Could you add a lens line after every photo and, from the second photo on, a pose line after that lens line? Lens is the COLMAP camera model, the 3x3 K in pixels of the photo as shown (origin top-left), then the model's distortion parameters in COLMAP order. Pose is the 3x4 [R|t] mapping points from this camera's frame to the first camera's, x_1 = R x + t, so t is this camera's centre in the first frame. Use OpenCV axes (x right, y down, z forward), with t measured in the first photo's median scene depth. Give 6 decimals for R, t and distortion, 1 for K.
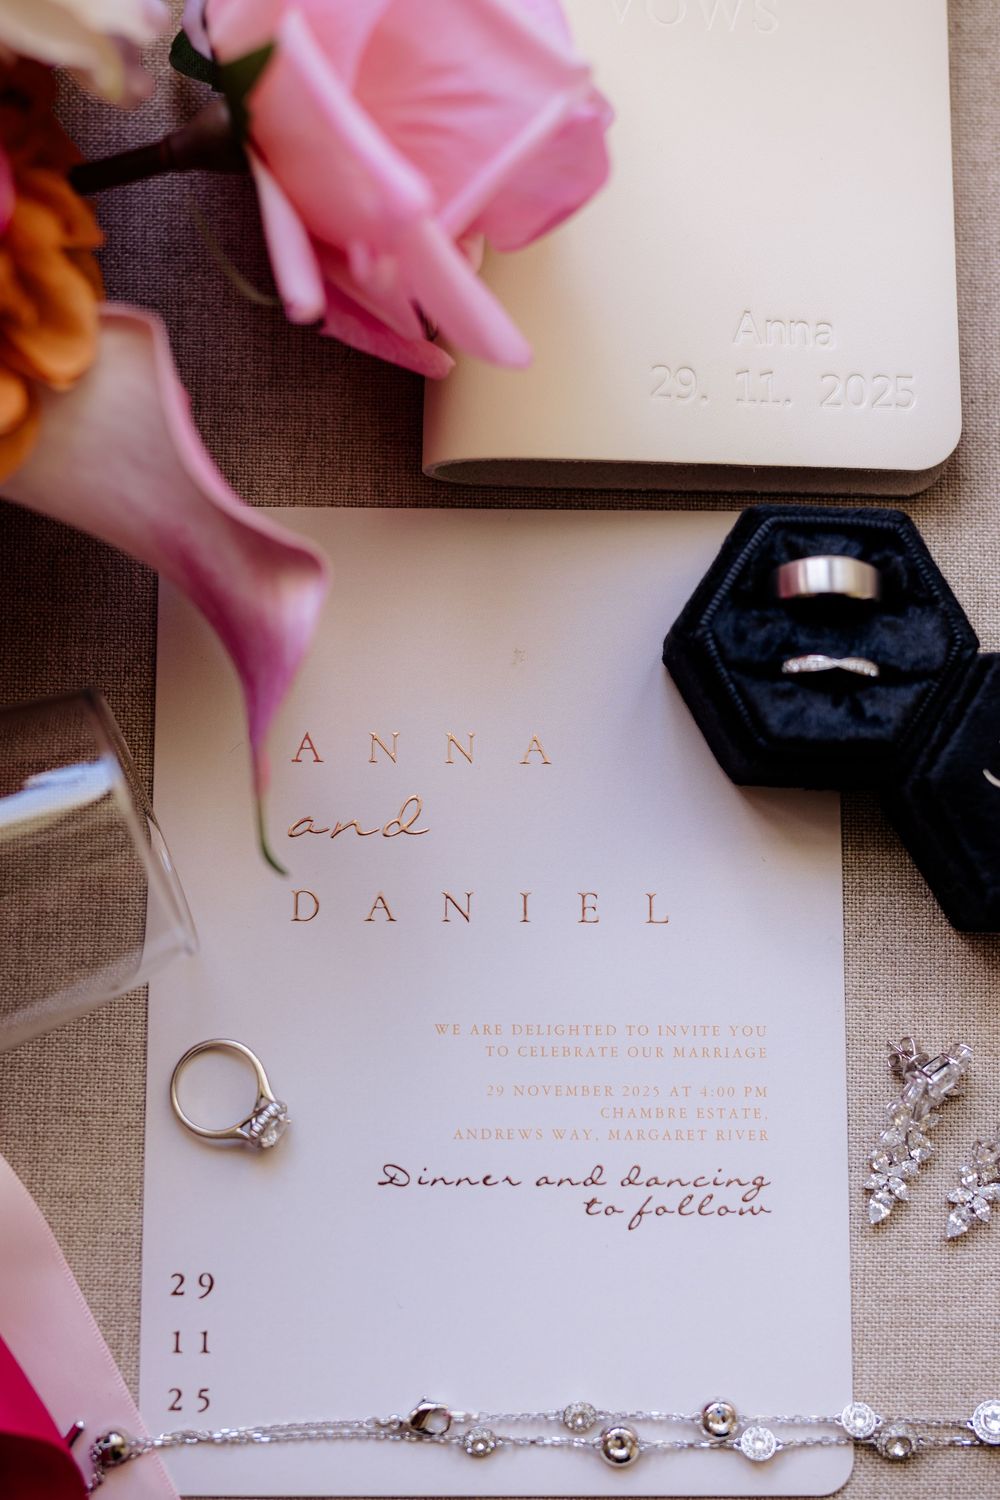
lens RADIAL K [[2261.1, 0, 465.8], [0, 2261.1, 664.5], [0, 0, 1]] dist [0.010102, 0.000000]
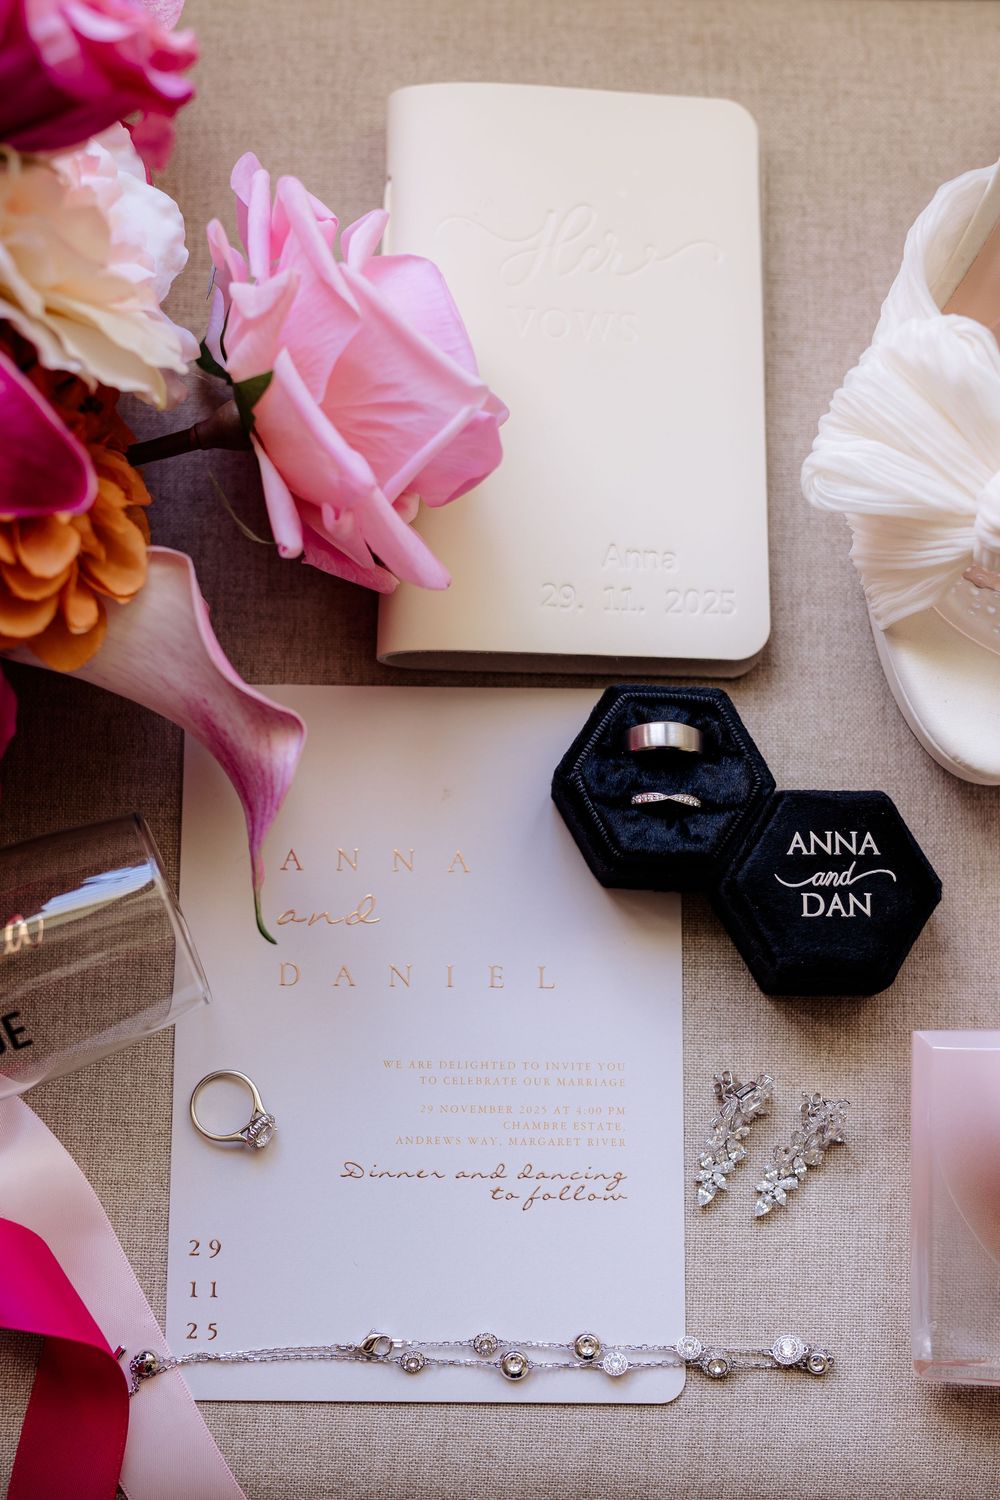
lens RADIAL K [[2155.4, 0, 457.5], [0, 2155.4, 706.3], [0, 0, 1]] dist [0.003422, 0.000000]
pose [[0.999994, 0.002737, -0.002107, 0.034343], [-0.002854, 0.998338, -0.057561, 0.019856], [0.001946, 0.057566, 0.998340, -0.326635]]
